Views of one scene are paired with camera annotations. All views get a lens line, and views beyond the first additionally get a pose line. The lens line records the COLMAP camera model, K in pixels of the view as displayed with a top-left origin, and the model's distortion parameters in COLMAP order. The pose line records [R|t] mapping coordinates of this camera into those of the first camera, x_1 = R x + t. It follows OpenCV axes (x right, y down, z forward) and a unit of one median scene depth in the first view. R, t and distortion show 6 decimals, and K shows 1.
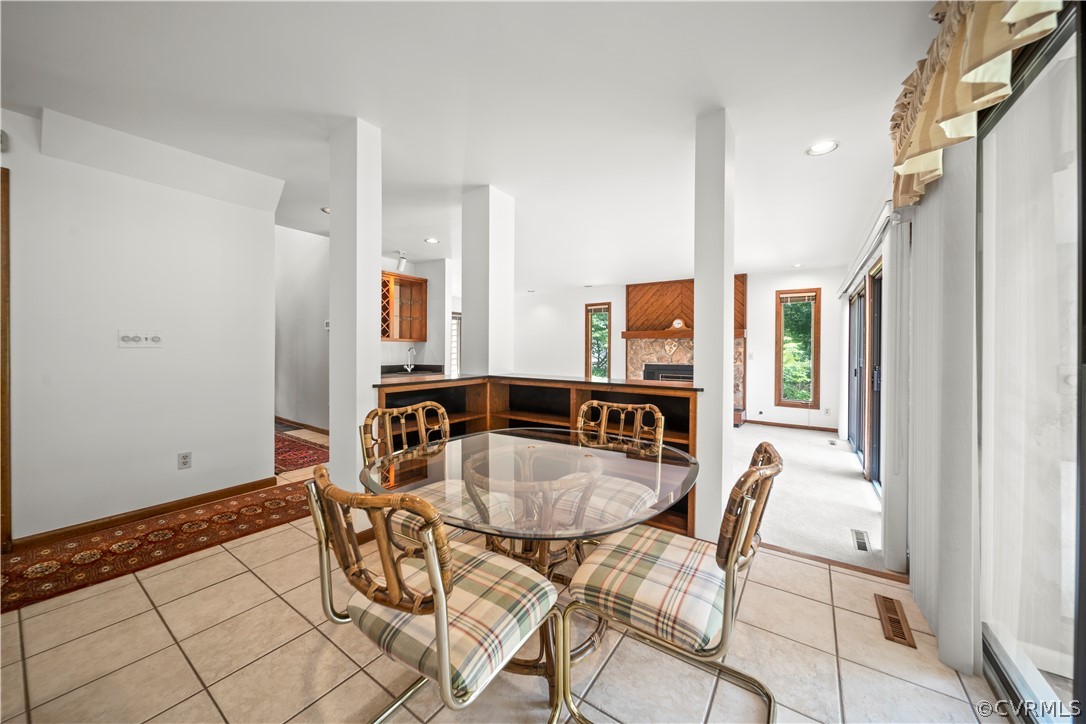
lens RADIAL K [[382.3, 0, 544.9], [0, 382.3, 349.9], [0, 0, 1]] dist [0.000685, -0.002211]
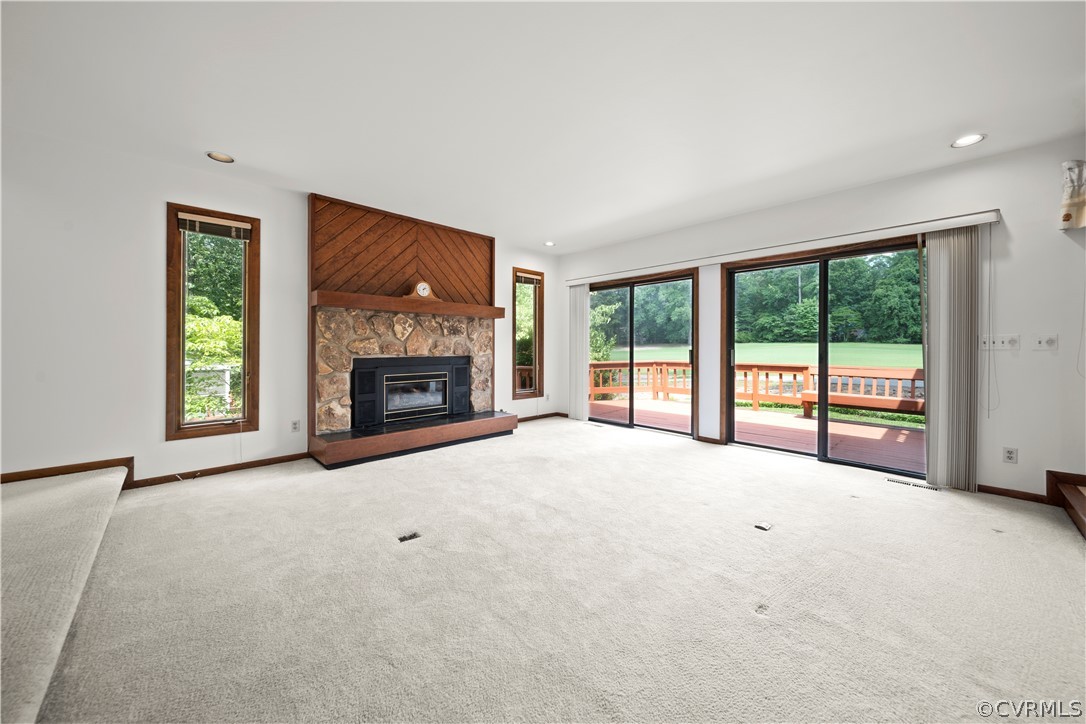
lens RADIAL K [[384.6, 0, 542.8], [0, 384.6, 347.3], [0, 0, 1]] dist [-0.002072, -0.000279]
pose [[0.205504, -0.005035, 0.978643, -0.202877], [0.001758, 0.999987, 0.004776, 0.020061], [-0.978655, 0.000739, 0.205511, 0.643184]]
